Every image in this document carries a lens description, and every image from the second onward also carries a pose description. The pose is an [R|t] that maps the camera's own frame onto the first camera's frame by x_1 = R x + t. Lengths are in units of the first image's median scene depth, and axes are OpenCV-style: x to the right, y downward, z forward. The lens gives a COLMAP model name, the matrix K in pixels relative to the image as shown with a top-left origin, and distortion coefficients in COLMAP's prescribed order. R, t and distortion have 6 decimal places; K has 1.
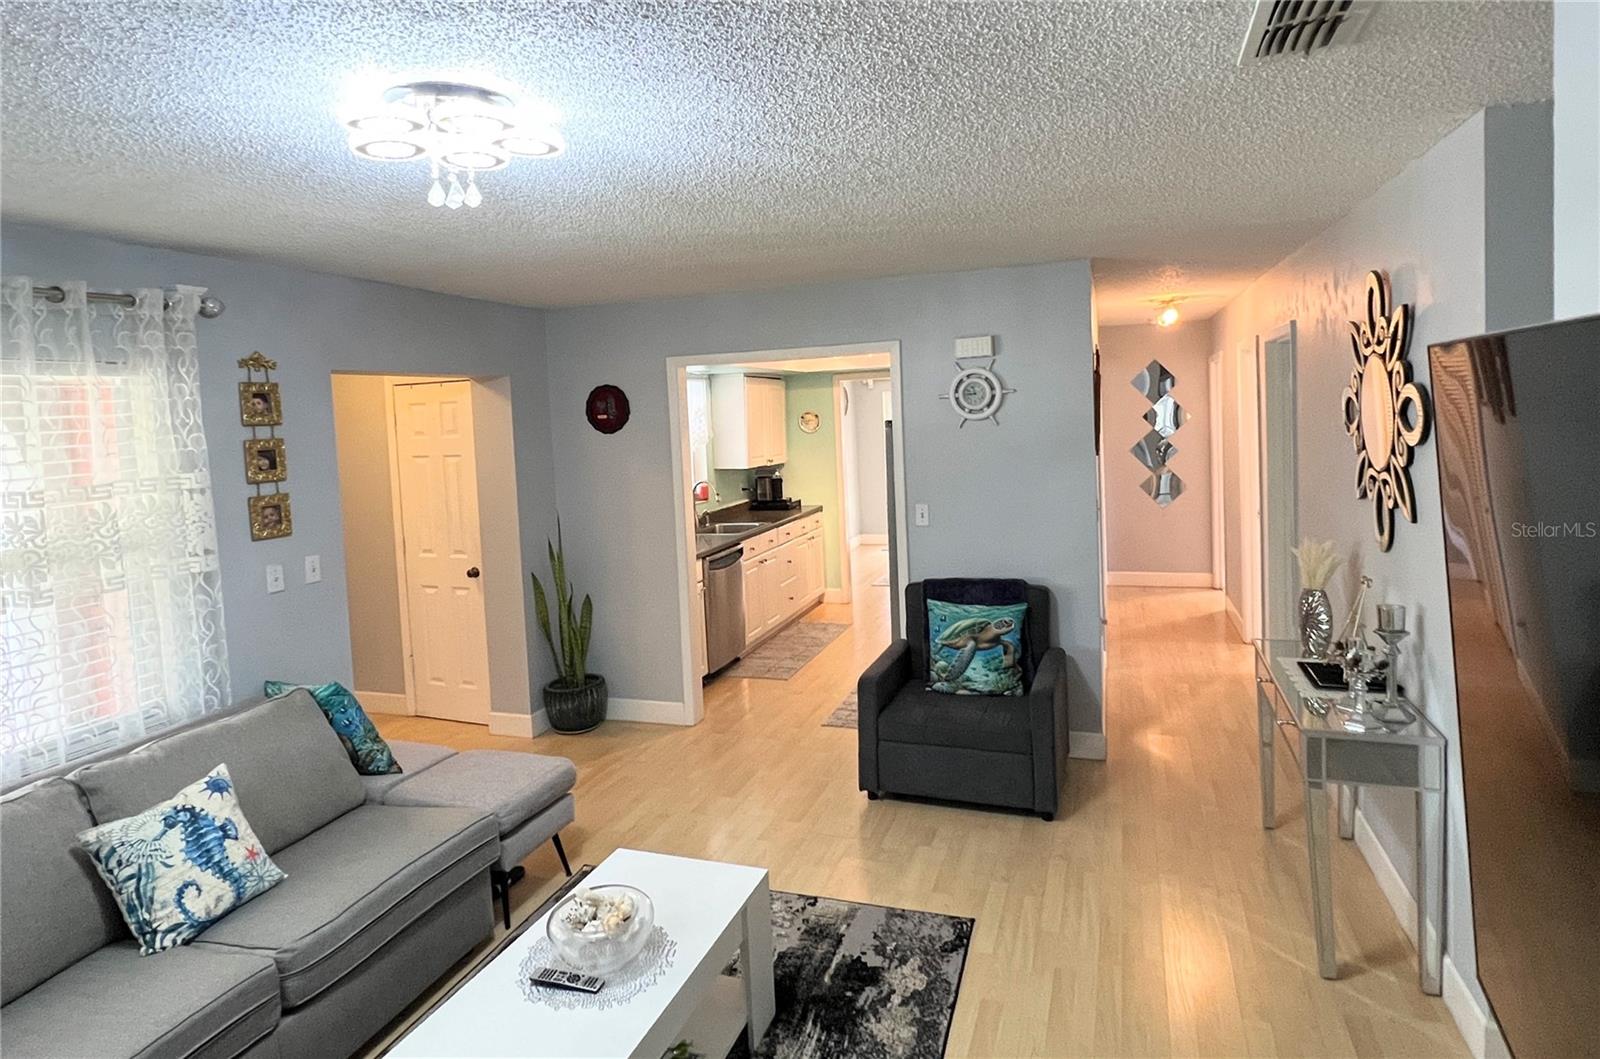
lens RADIAL K [[887.0, 0, 796.2], [0, 887.0, 457.5], [0, 0, 1]] dist [-0.000423, -0.000183]
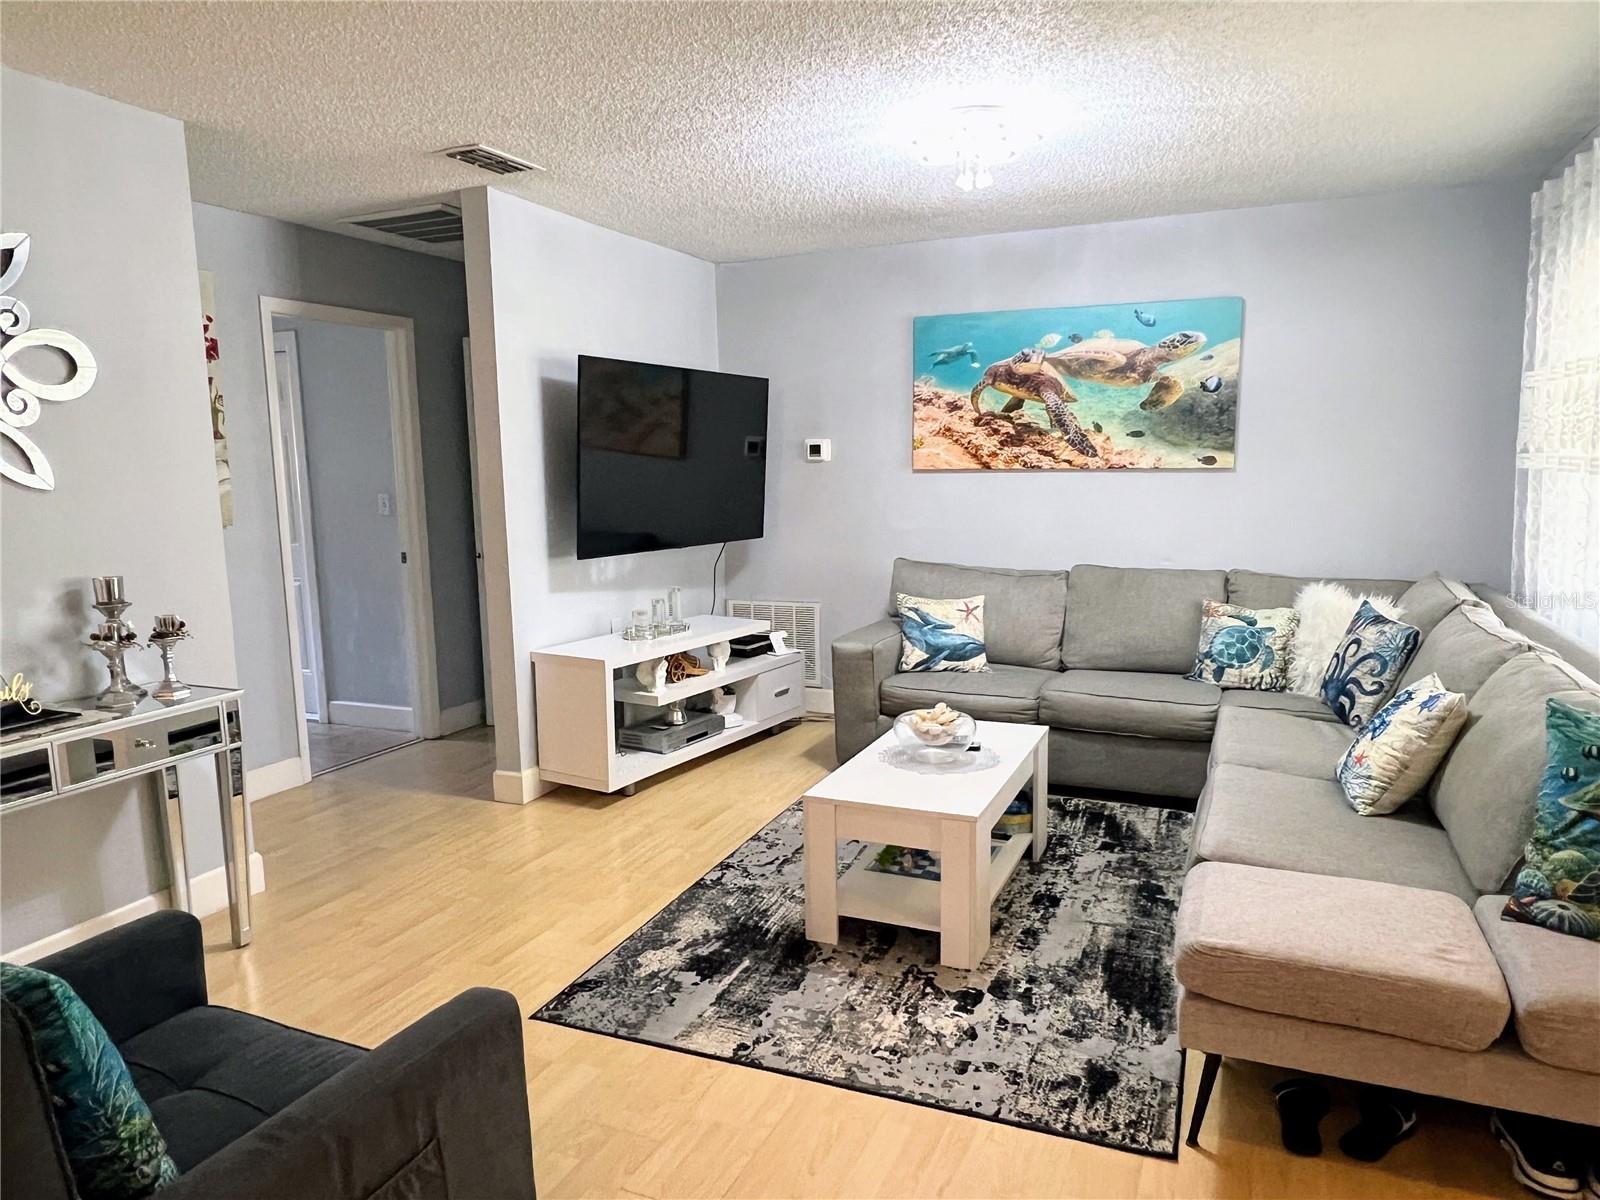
lens RADIAL K [[1062.4, 0, 793.4], [0, 1062.4, 604.5], [0, 0, 1]] dist [0.005606, -0.004196]
pose [[-0.995436, 0.058706, 0.075239, -0.102249], [0.071701, 0.980368, 0.183679, 0.038534], [-0.062979, 0.188235, -0.980103, 1.776696]]
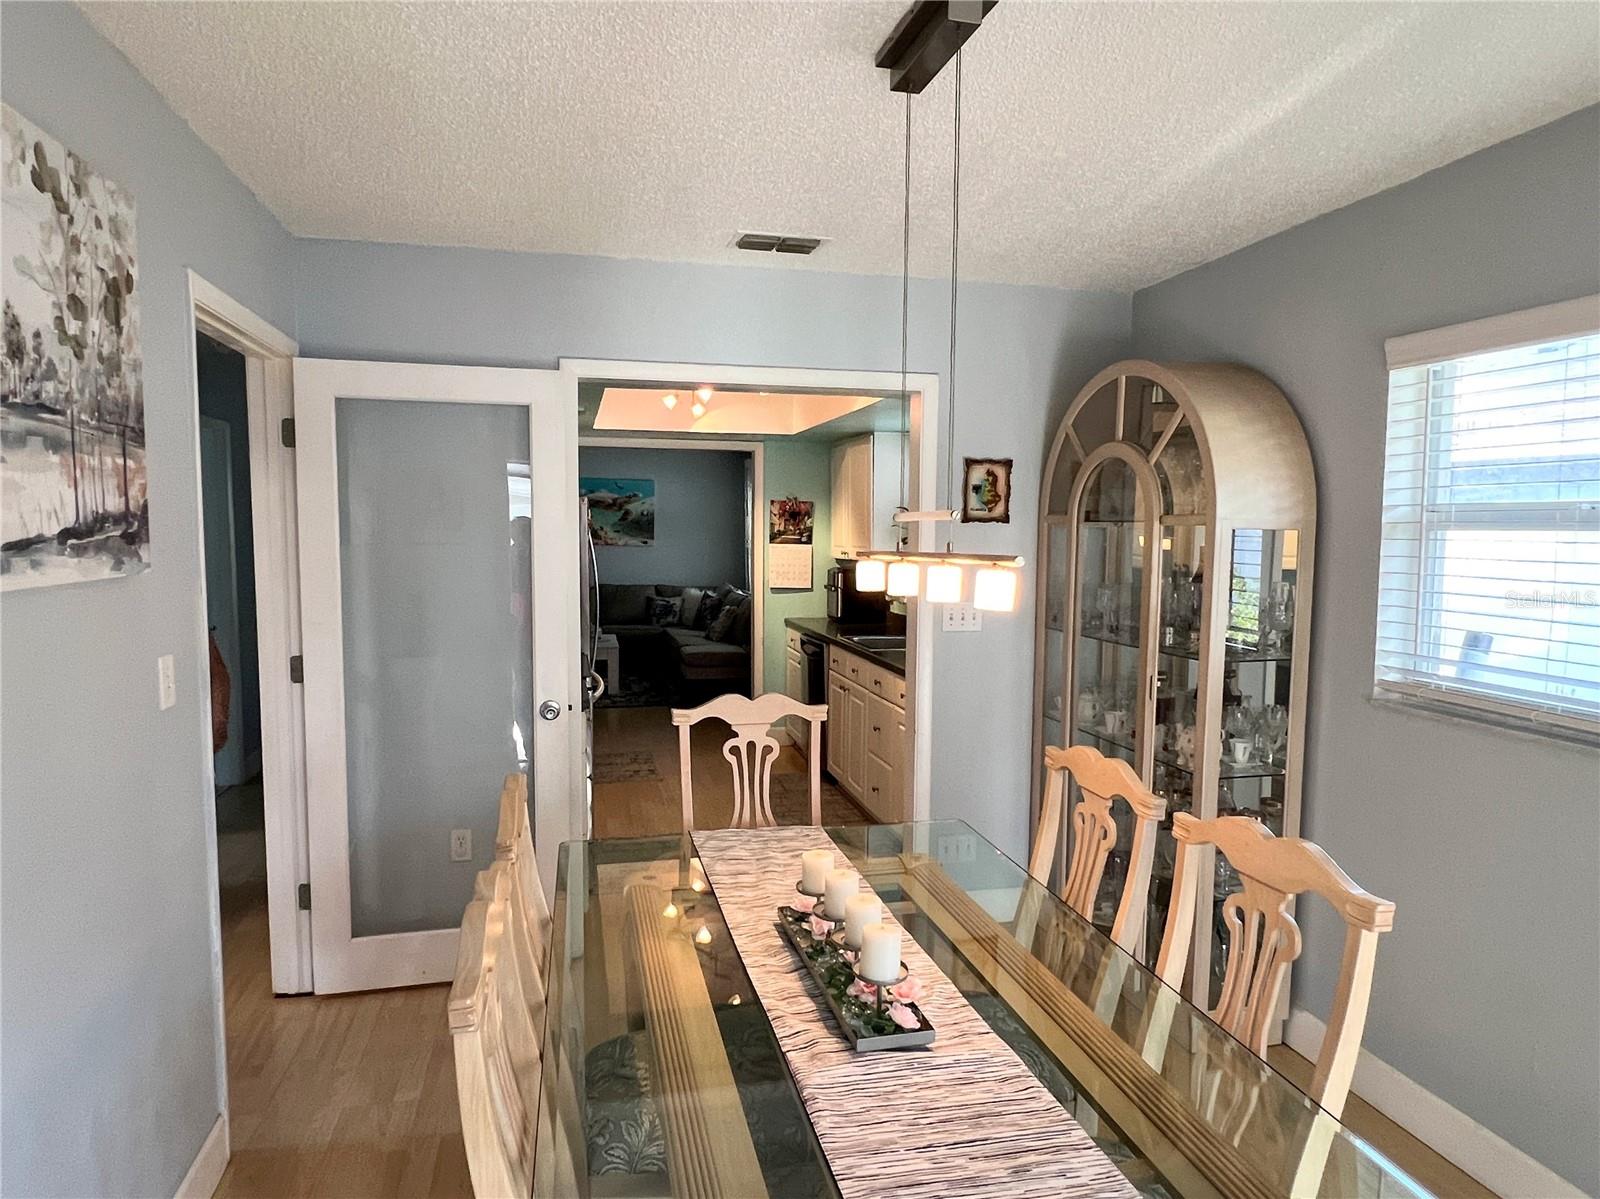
lens RADIAL K [[991.1, 0, 800.0], [0, 991.1, 599.5], [0, 0, 1]] dist [0.003255, 0.002354]
pose [[-0.839020, 0.080440, -0.538121, 0.937404], [0.003458, 0.989780, 0.142563, -0.157178], [0.544089, 0.117753, -0.830723, 3.615816]]
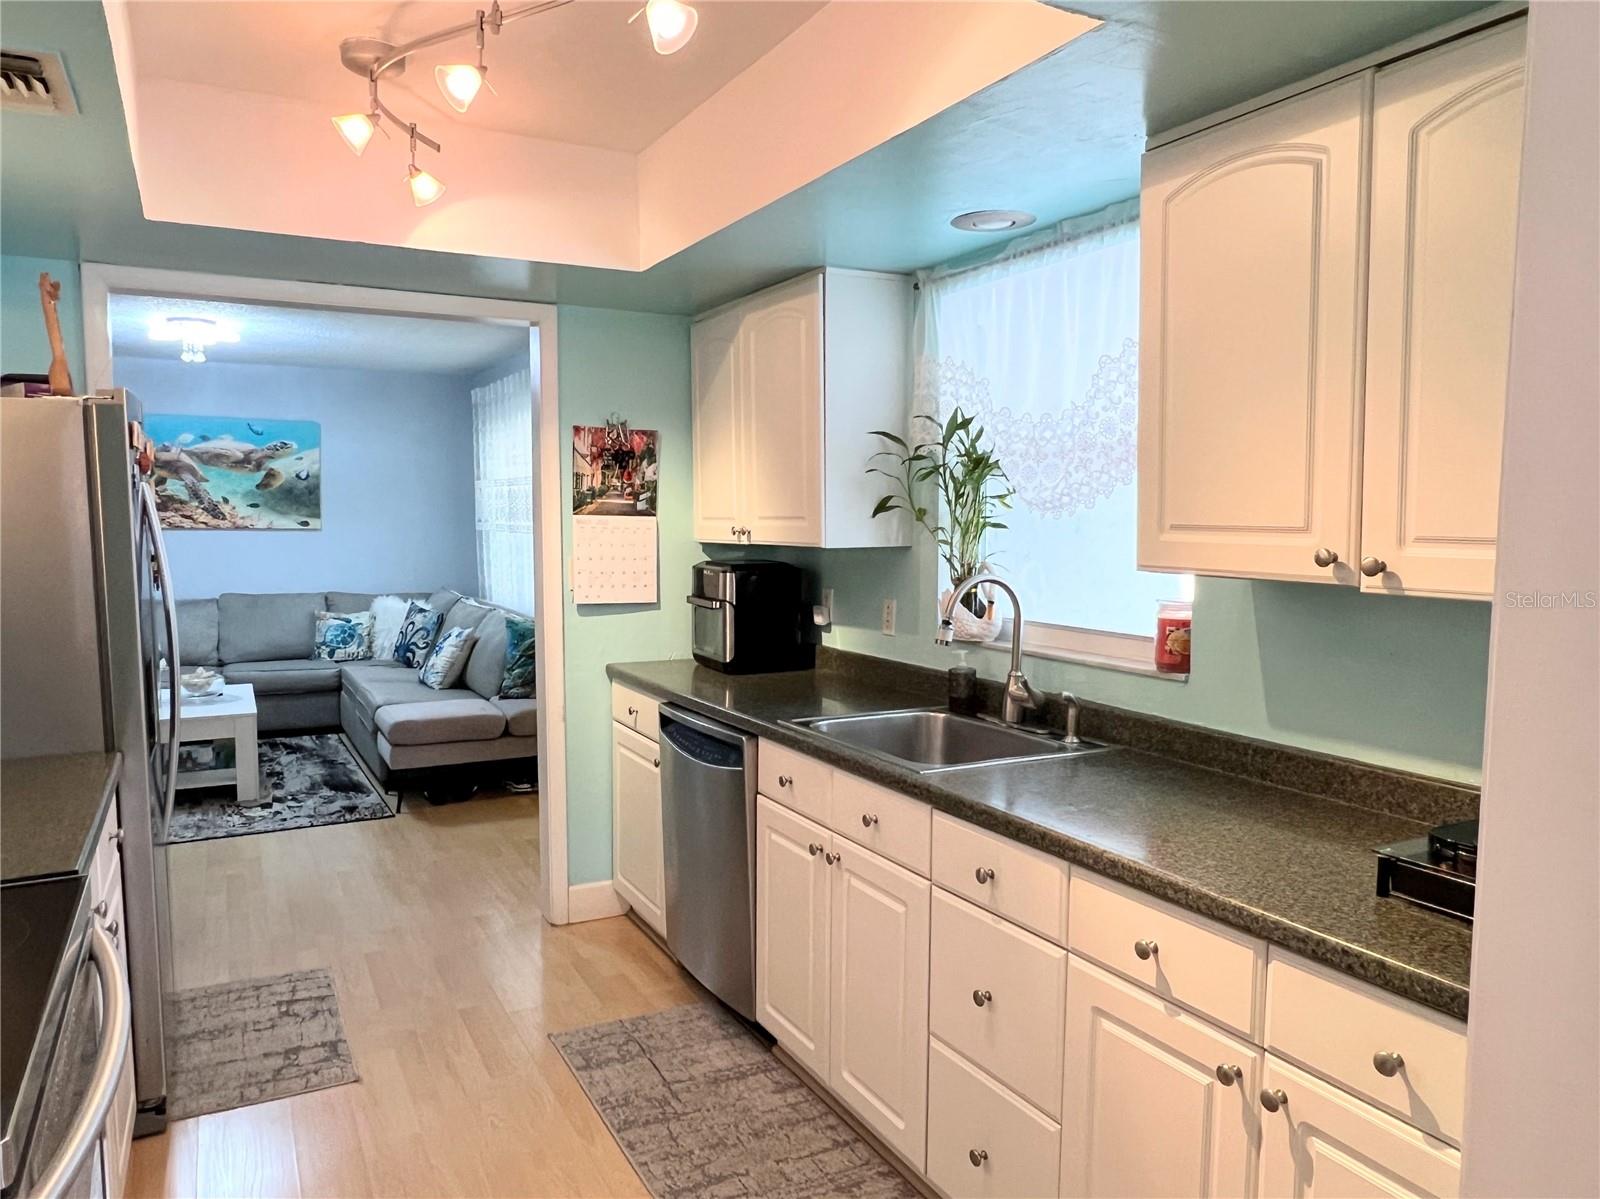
lens RADIAL K [[1103.4, 0, 789.4], [0, 1103.4, 605.0], [0, 0, 1]] dist [-0.001817, -0.002401]
pose [[-0.674519, 0.109068, -0.730156, 0.518308], [-0.007733, 0.987929, 0.154717, -0.054647], [0.738217, 0.110006, -0.665533, 2.697163]]
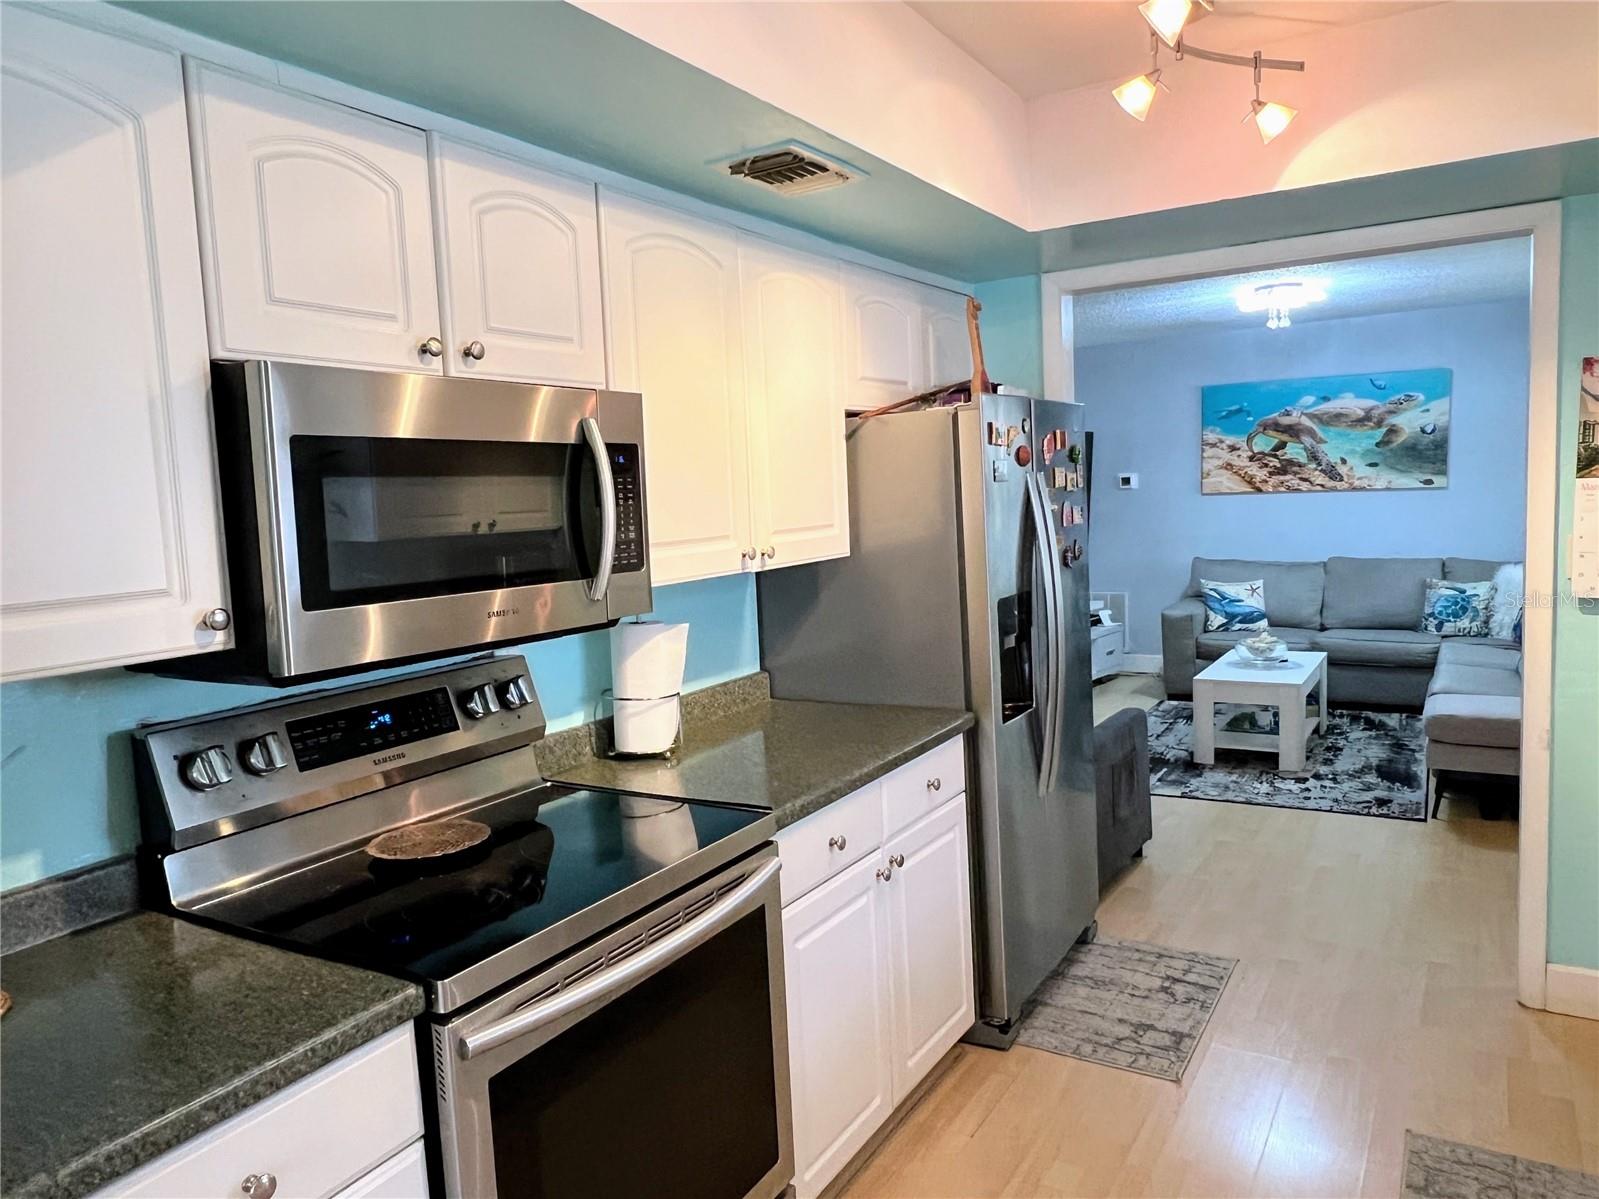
lens RADIAL K [[1115.3, 0, 796.8], [0, 1115.3, 604.1], [0, 0, 1]] dist [0.001874, -0.002584]
pose [[-0.975449, 0.072215, 0.208046, 0.219633], [0.103413, 0.984275, 0.143211, -0.059222], [-0.194433, 0.161209, -0.967578, 2.733714]]
